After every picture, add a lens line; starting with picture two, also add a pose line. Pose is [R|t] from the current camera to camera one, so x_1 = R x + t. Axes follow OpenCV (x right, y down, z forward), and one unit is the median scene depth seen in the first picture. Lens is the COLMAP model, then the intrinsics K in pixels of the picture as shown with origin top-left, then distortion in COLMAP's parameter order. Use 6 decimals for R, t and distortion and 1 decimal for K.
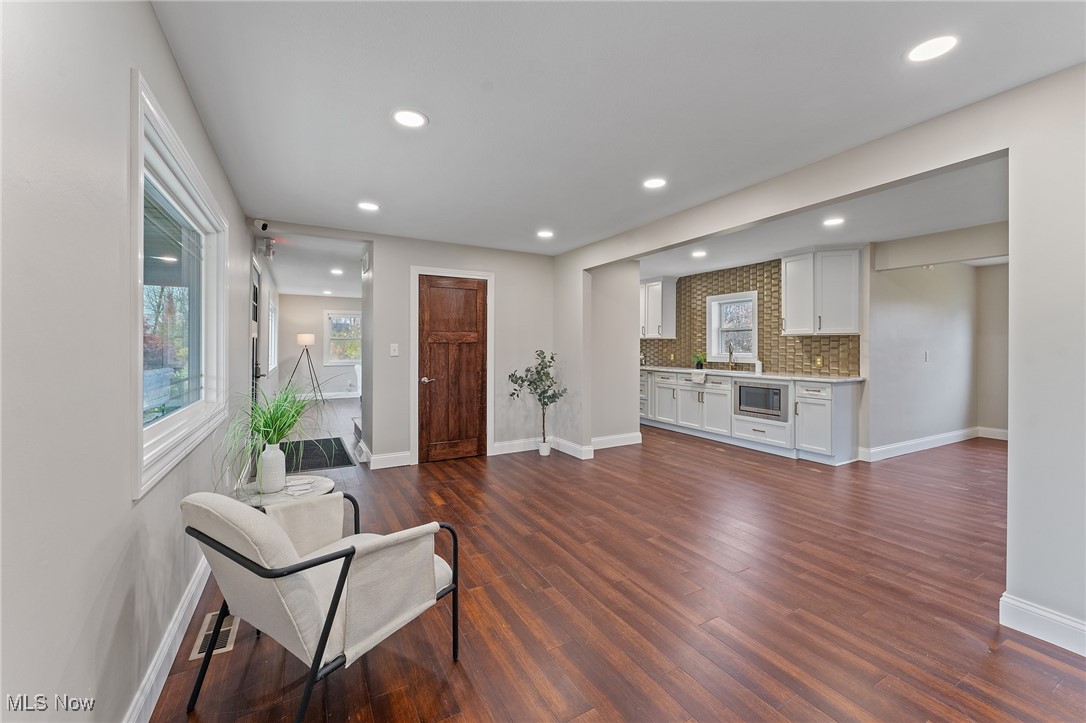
lens RADIAL K [[440.2, 0, 552.7], [0, 440.2, 349.6], [0, 0, 1]] dist [-0.001153, -0.000113]
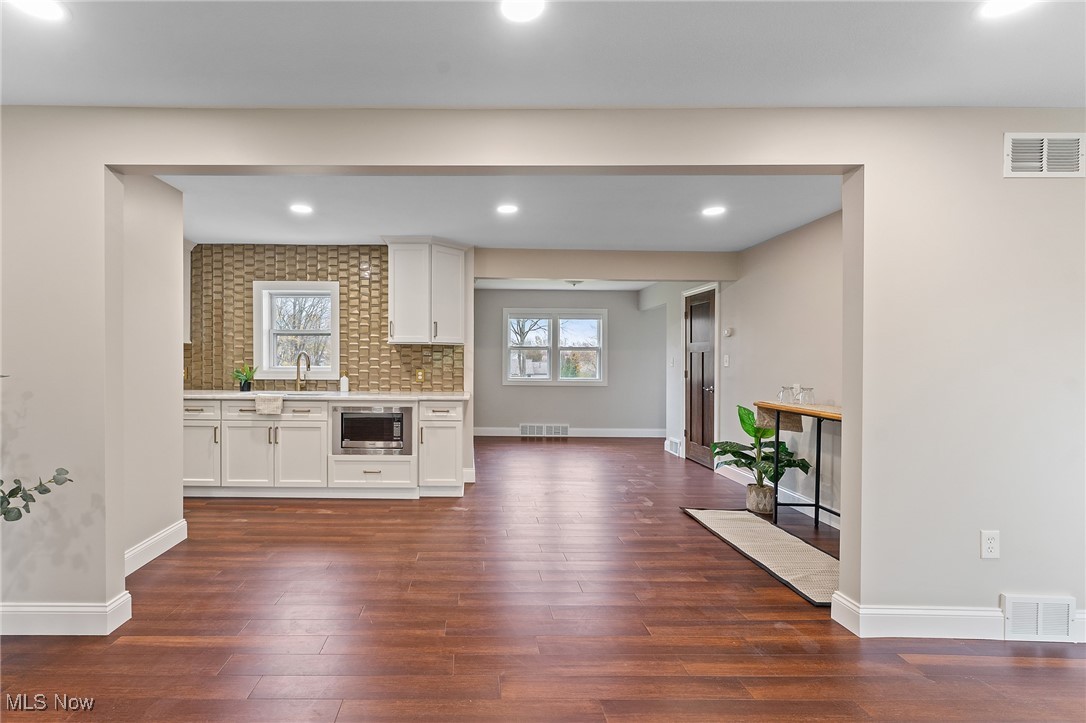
lens RADIAL K [[472.6, 0, 472.1], [0, 472.6, 359.9], [0, 0, 1]] dist [0.001493, -0.000155]
pose [[0.494866, 0.000965, 0.868969, -0.127030], [-0.001073, 0.999999, -0.000500, -0.002247], [-0.868969, -0.000685, 0.494866, 0.442810]]
